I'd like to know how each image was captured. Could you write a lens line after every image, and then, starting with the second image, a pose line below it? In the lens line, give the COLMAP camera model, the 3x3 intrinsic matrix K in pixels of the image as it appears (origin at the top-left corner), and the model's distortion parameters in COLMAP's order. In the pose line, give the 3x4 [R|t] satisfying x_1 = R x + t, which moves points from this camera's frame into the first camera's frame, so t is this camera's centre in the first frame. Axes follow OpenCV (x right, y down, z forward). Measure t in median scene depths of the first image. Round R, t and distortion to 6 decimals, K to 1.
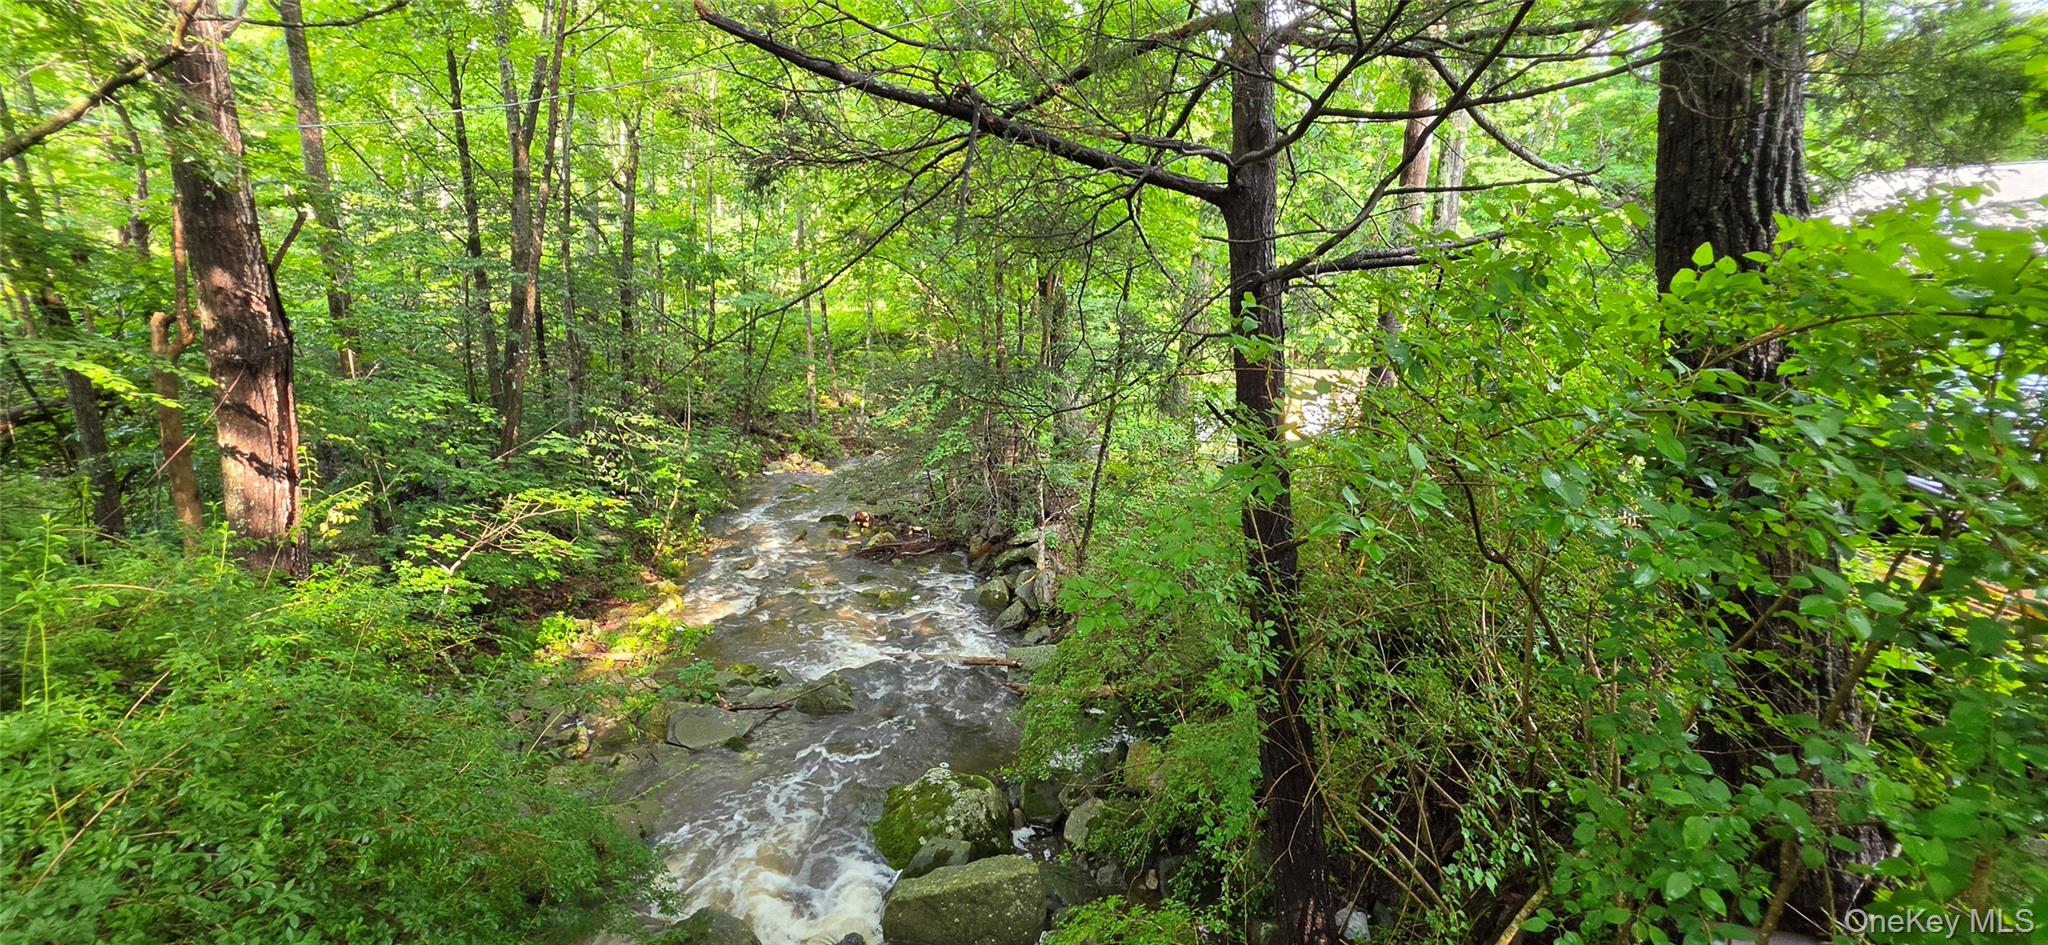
lens RADIAL K [[806.5, 0, 1019.4], [0, 806.5, 475.8], [0, 0, 1]] dist [0.000900, 0.000089]
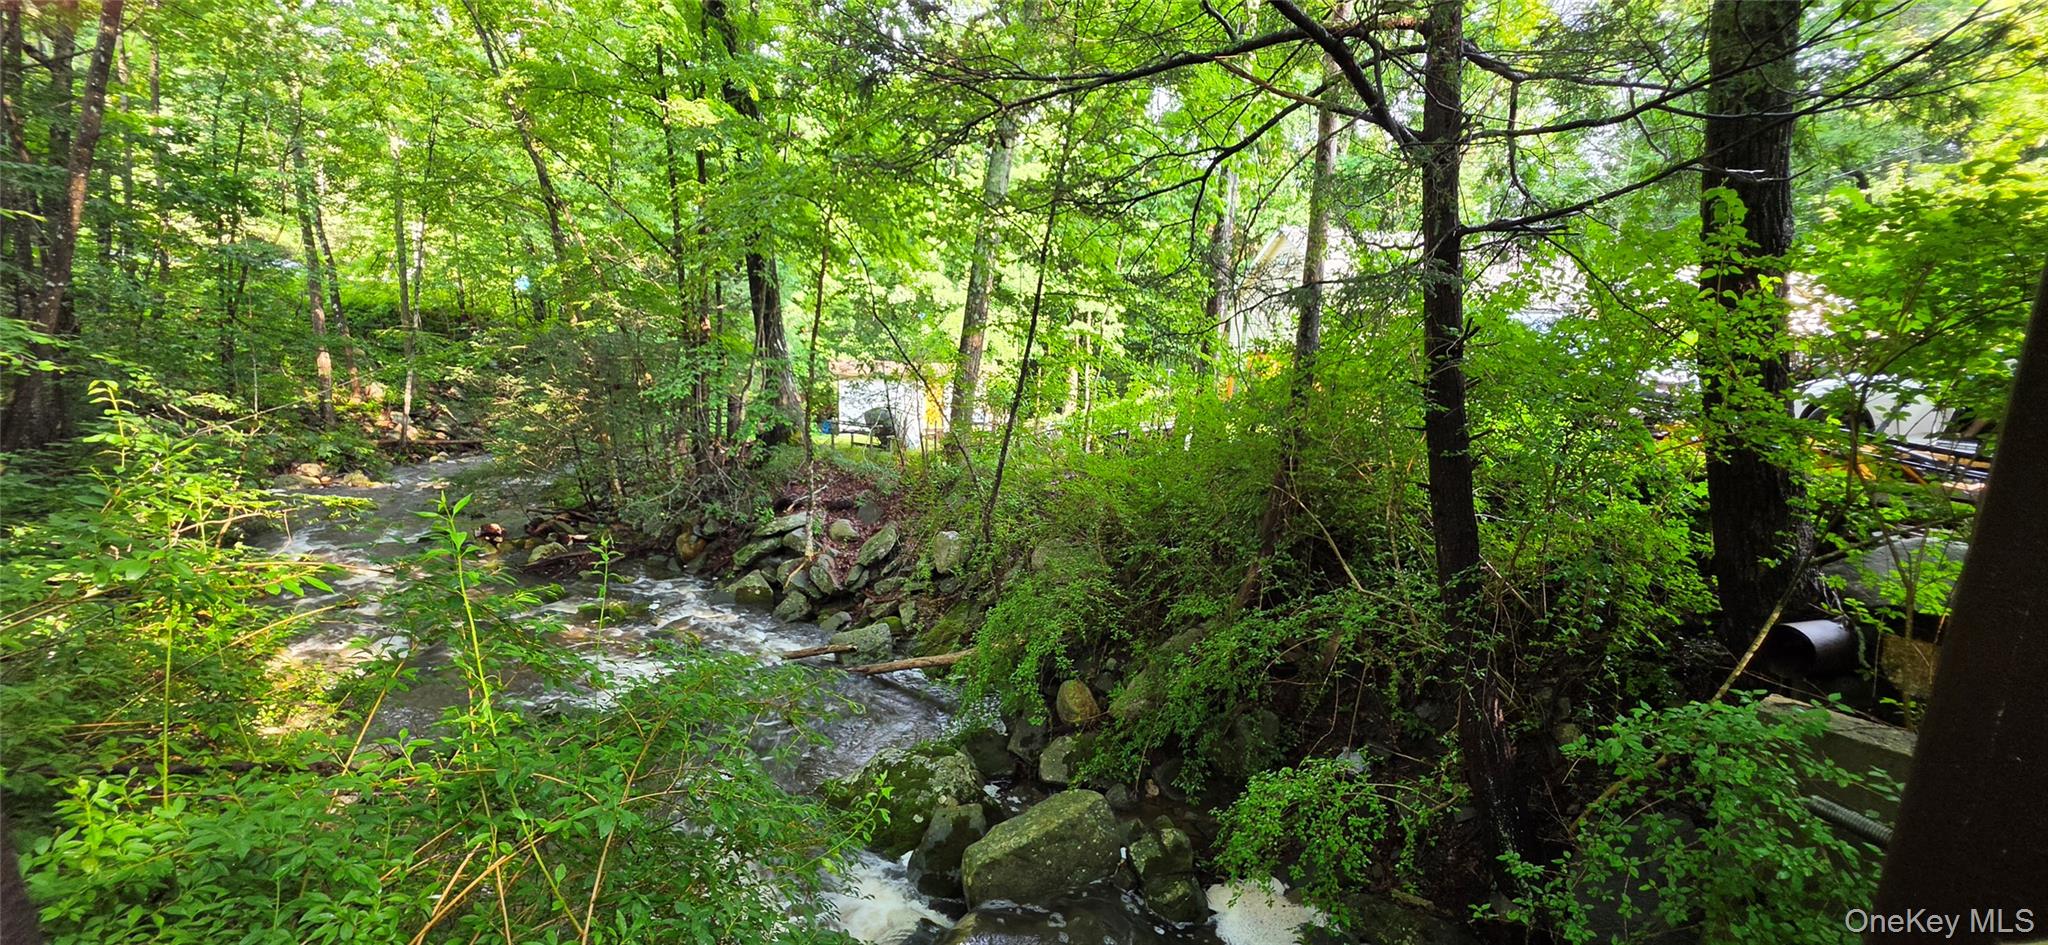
lens RADIAL K [[806.5, 0, 1021.1], [0, 806.5, 471.3], [0, 0, 1]] dist [0.000900, 0.000089]
pose [[0.857648, -0.046671, 0.512116, -0.239761], [0.050975, 0.998684, 0.005645, 0.023212], [-0.511705, 0.021263, 0.858898, 0.058545]]
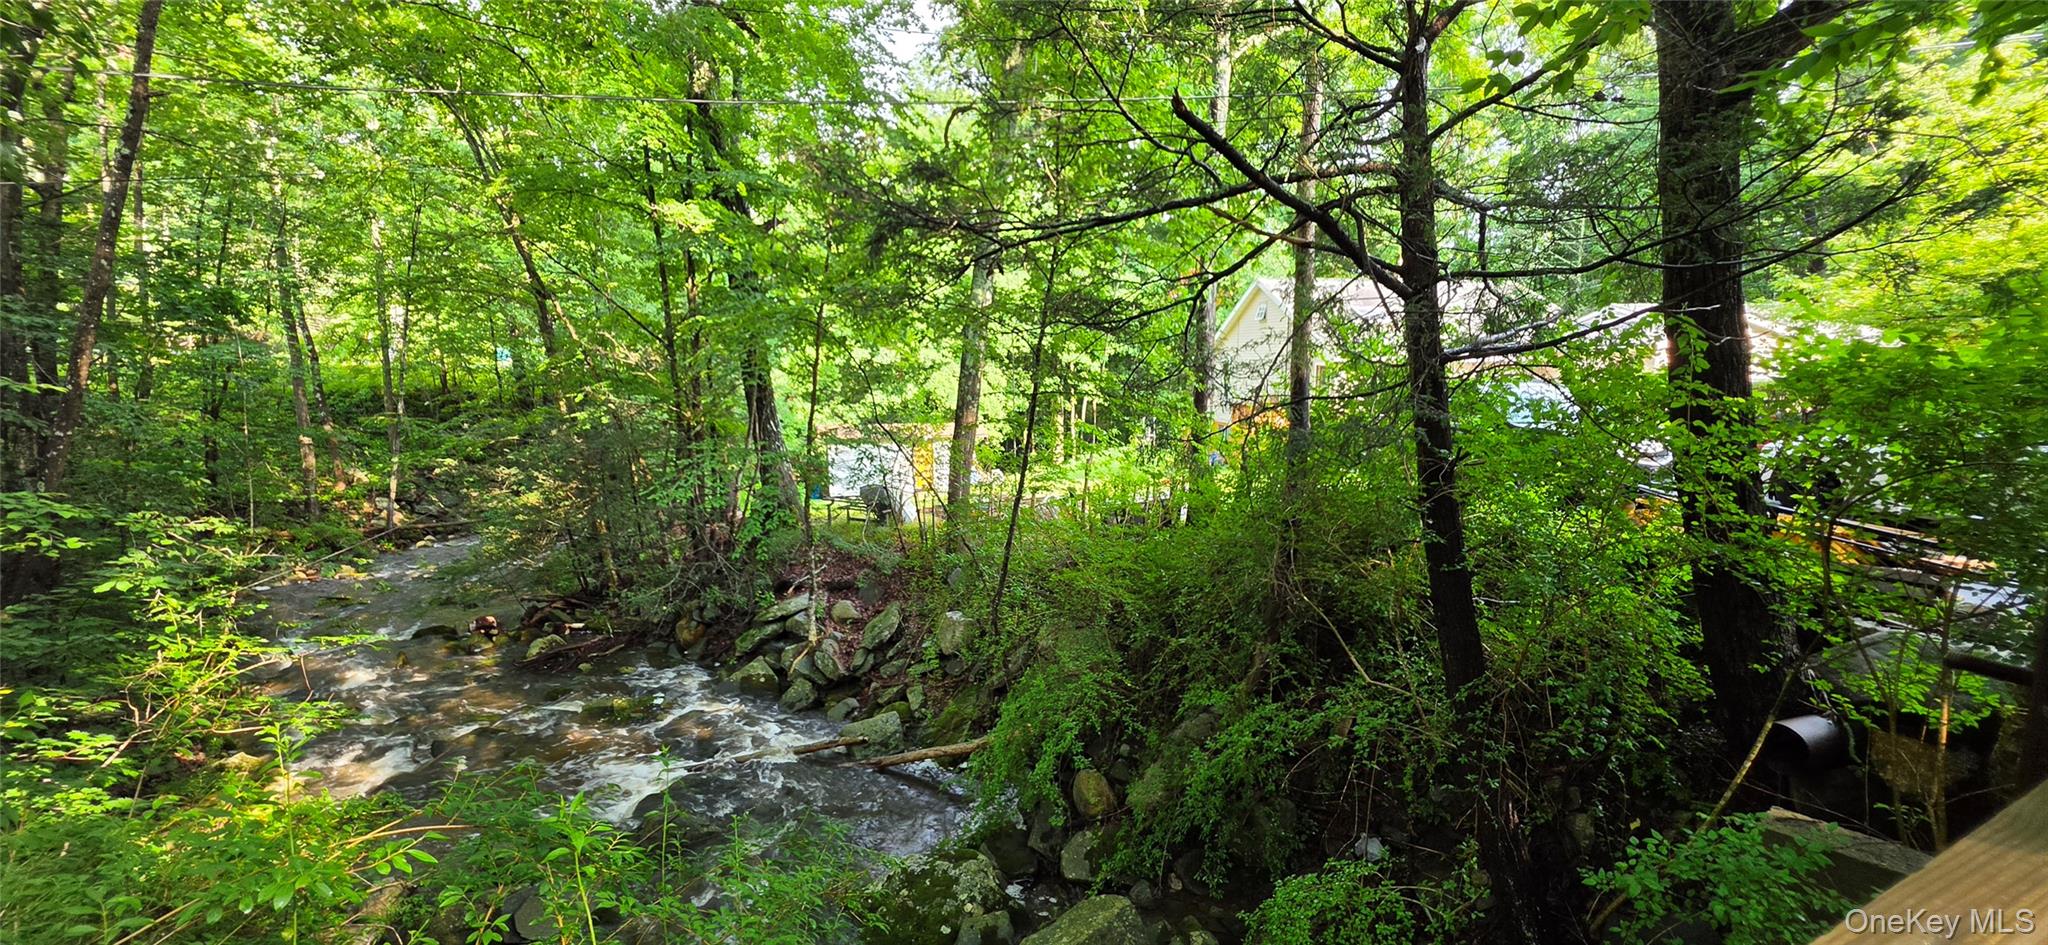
lens RADIAL K [[806.5, 0, 1022.5], [0, 806.5, 476.1], [0, 0, 1]] dist [0.000900, 0.000089]
pose [[0.845355, -0.064793, 0.530262, -0.254548], [0.100044, 0.994257, -0.038003, -0.016112], [-0.524754, 0.085176, 0.846982, 0.052077]]
